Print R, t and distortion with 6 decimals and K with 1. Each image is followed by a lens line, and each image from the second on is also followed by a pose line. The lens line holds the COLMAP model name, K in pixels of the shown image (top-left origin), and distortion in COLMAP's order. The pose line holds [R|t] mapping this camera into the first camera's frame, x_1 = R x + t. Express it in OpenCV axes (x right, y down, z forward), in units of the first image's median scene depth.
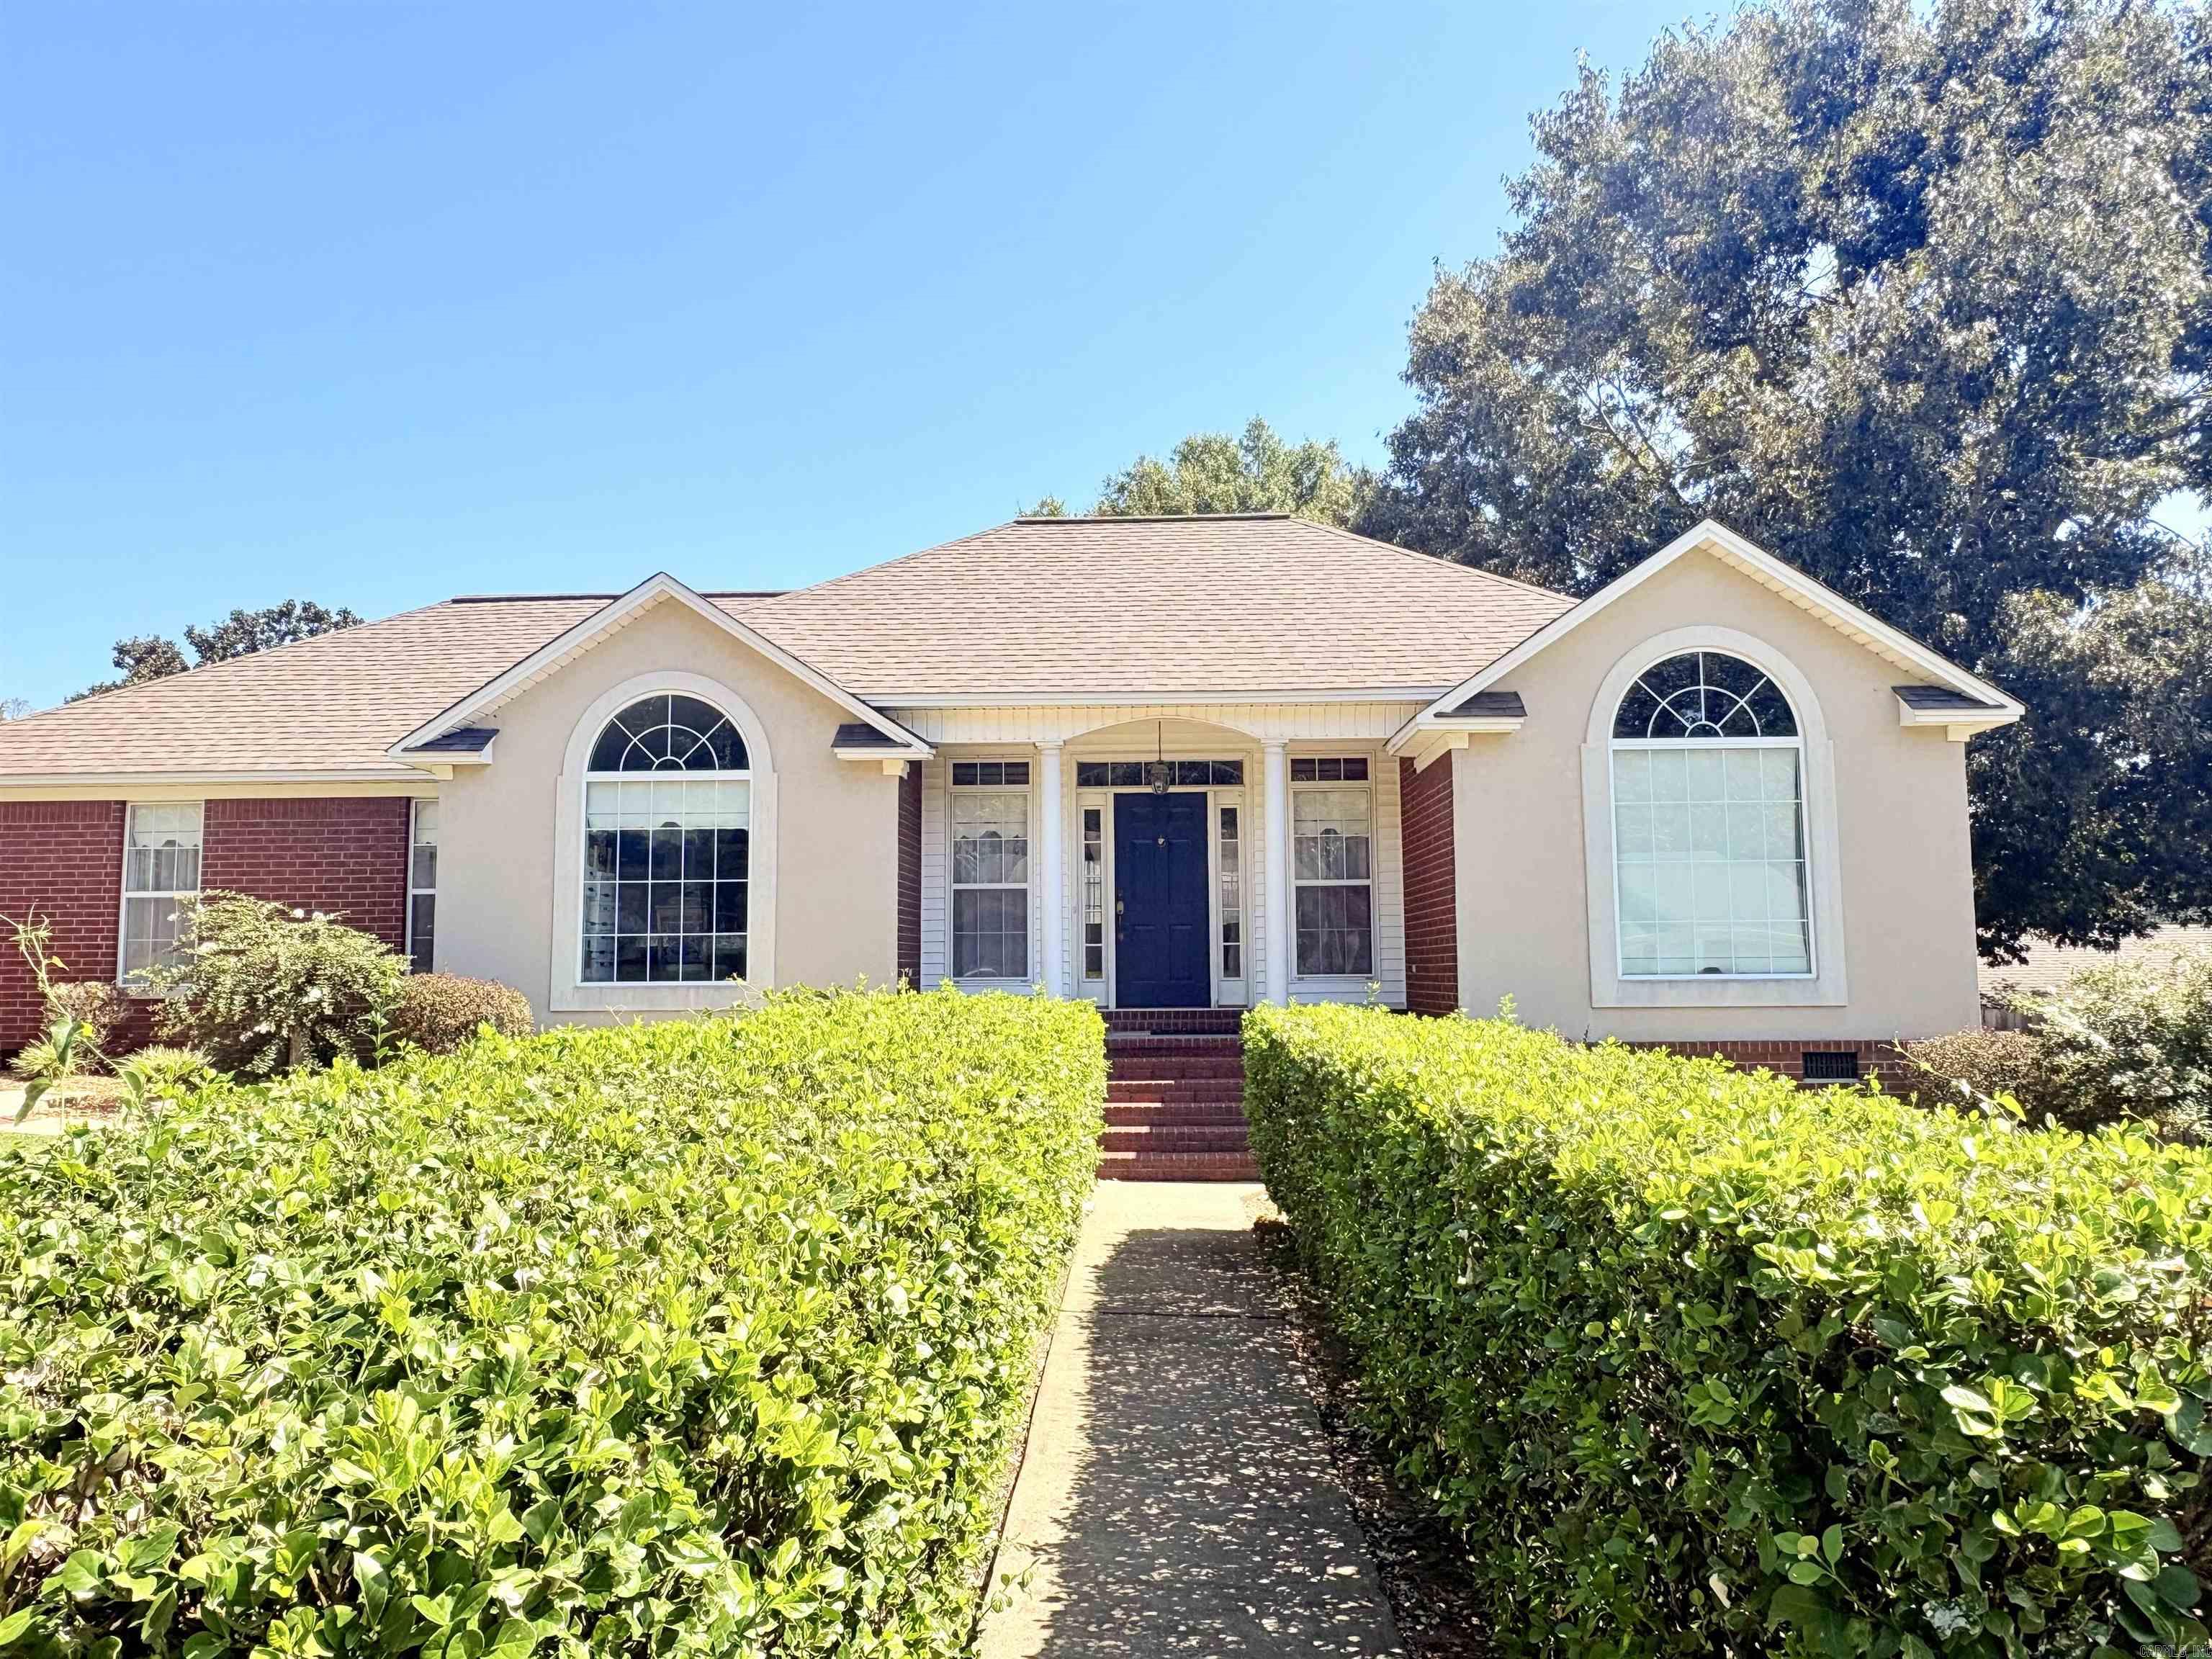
lens RADIAL K [[1483.9, 0, 1116.8], [0, 1483.9, 829.1], [0, 0, 1]] dist [0.000178, 0.002813]
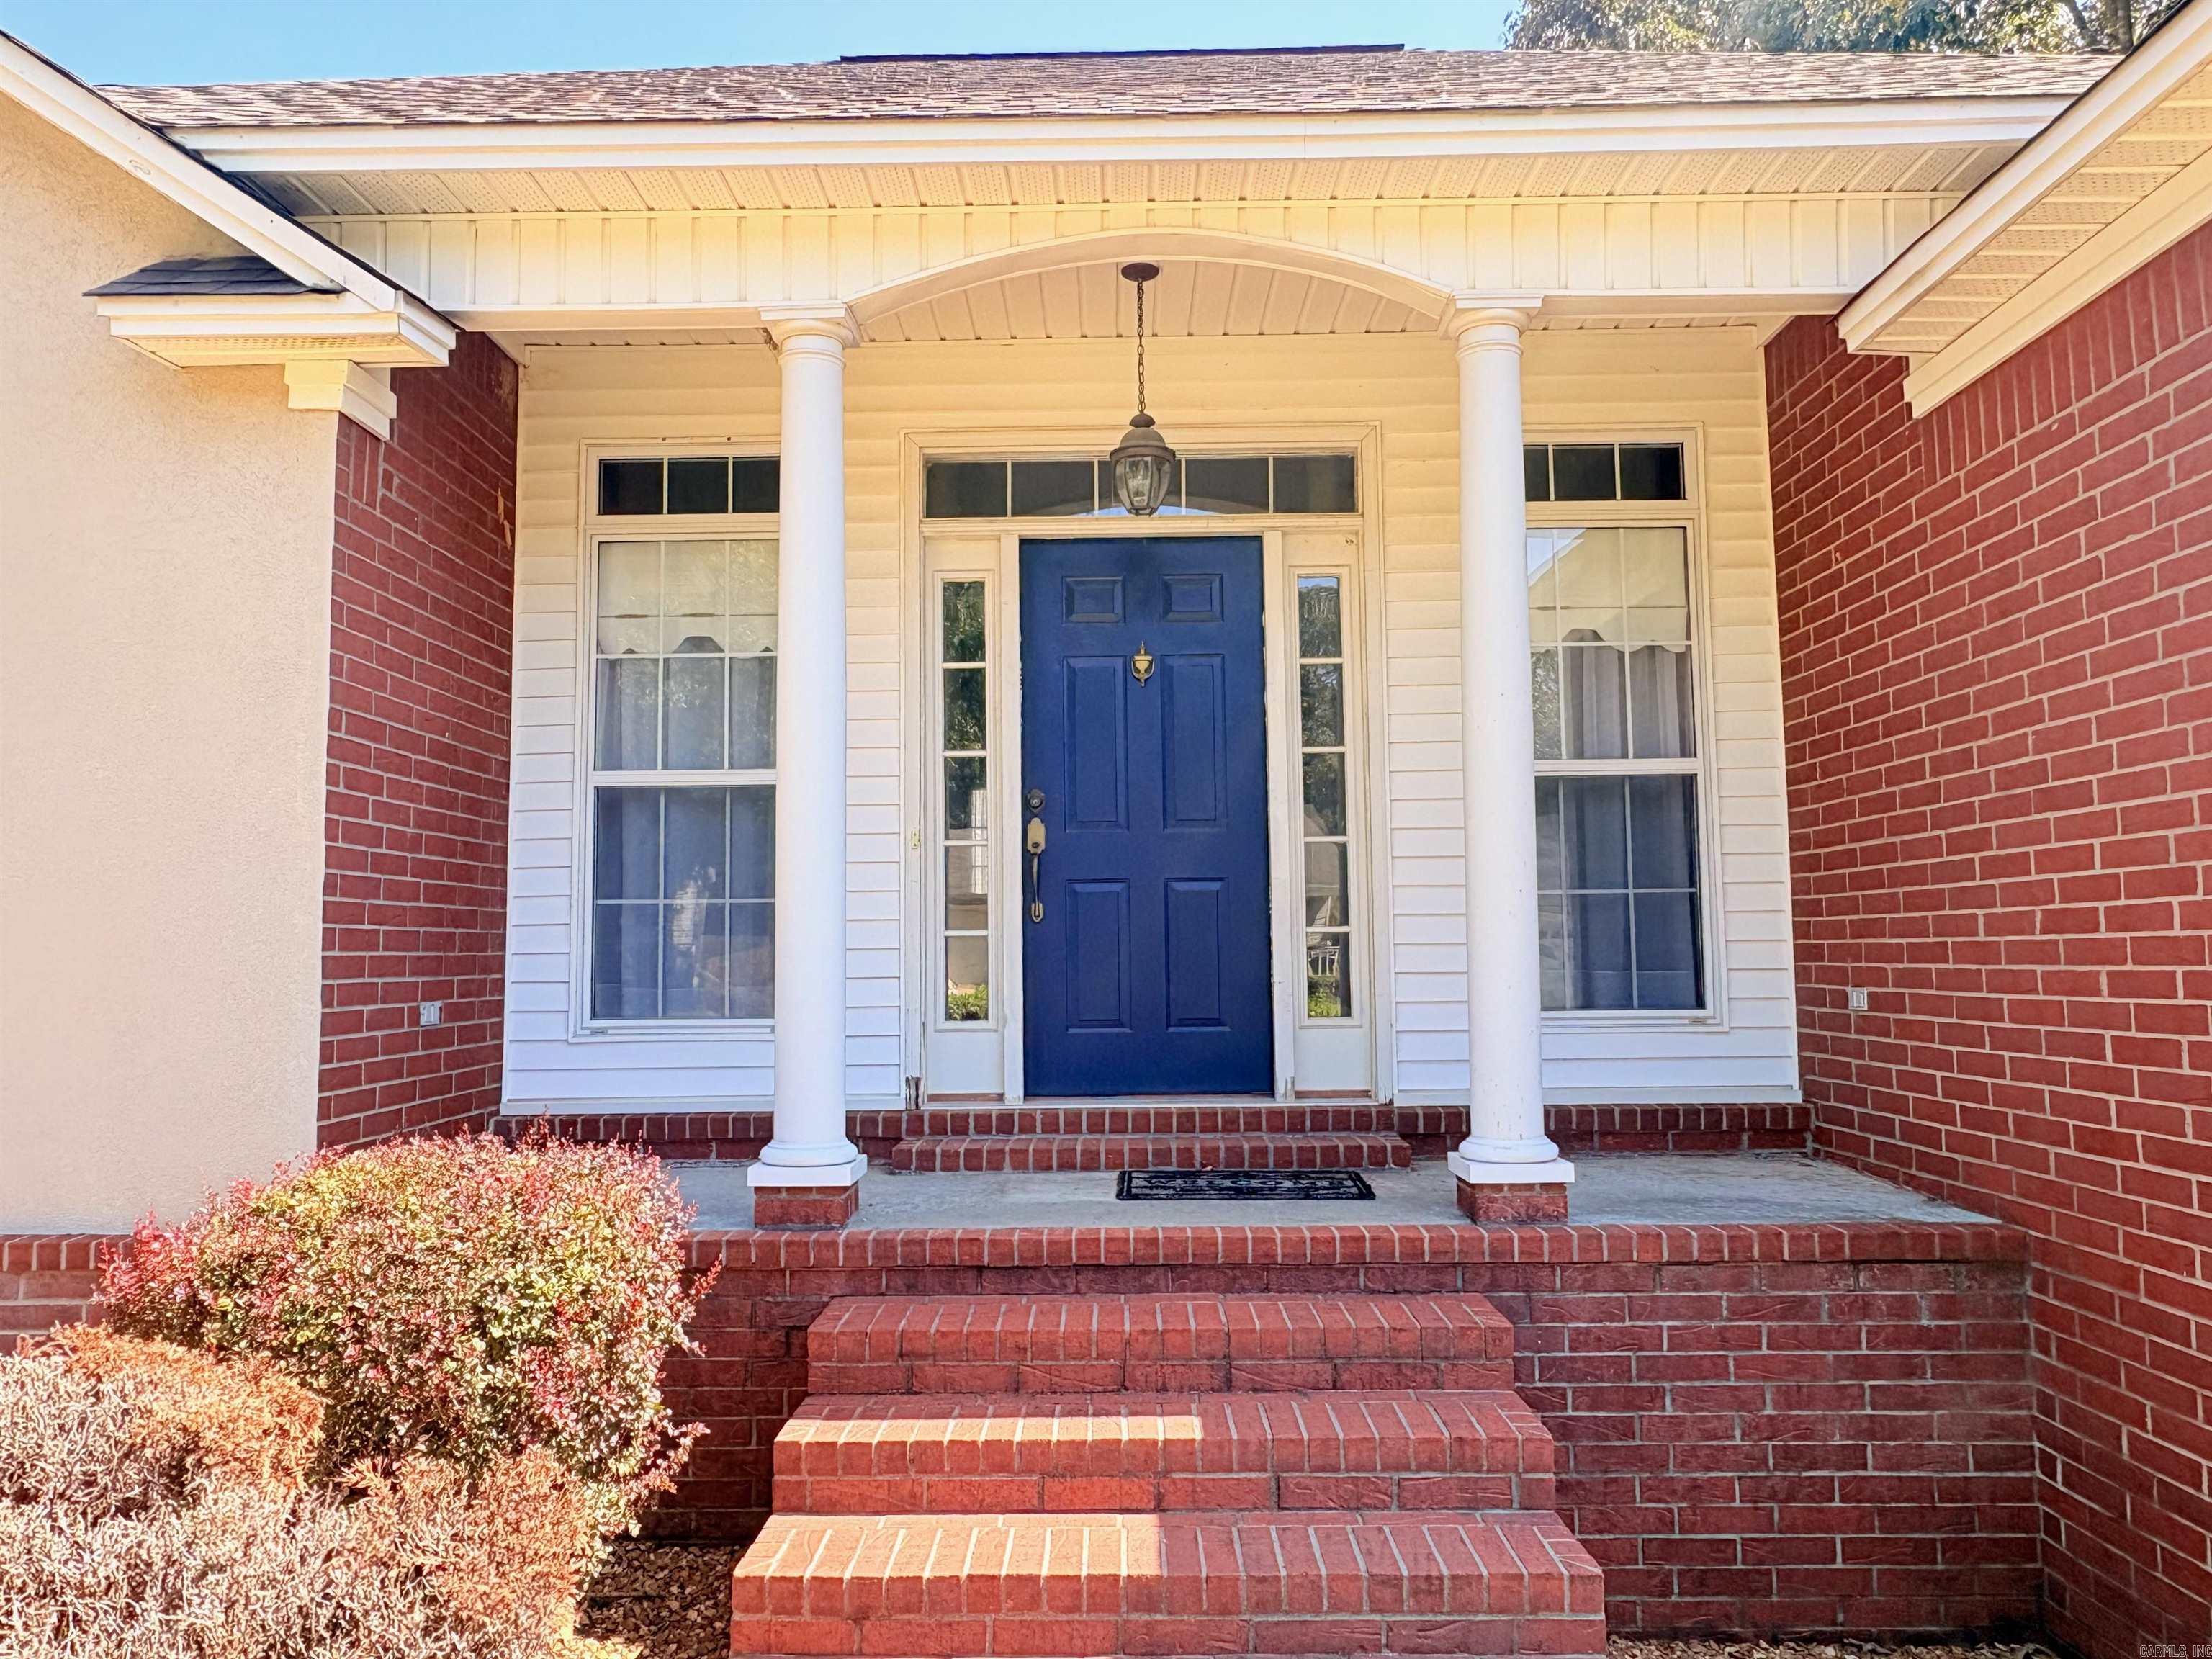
lens RADIAL K [[1483.9, 0, 1111.6], [0, 1483.9, 831.6], [0, 0, 1]] dist [0.000178, 0.002813]
pose [[0.999921, -0.000702, 0.012523, 0.016627], [0.000508, 0.999880, 0.015487, 0.045651], [-0.012533, -0.015480, 0.999802, 0.614563]]
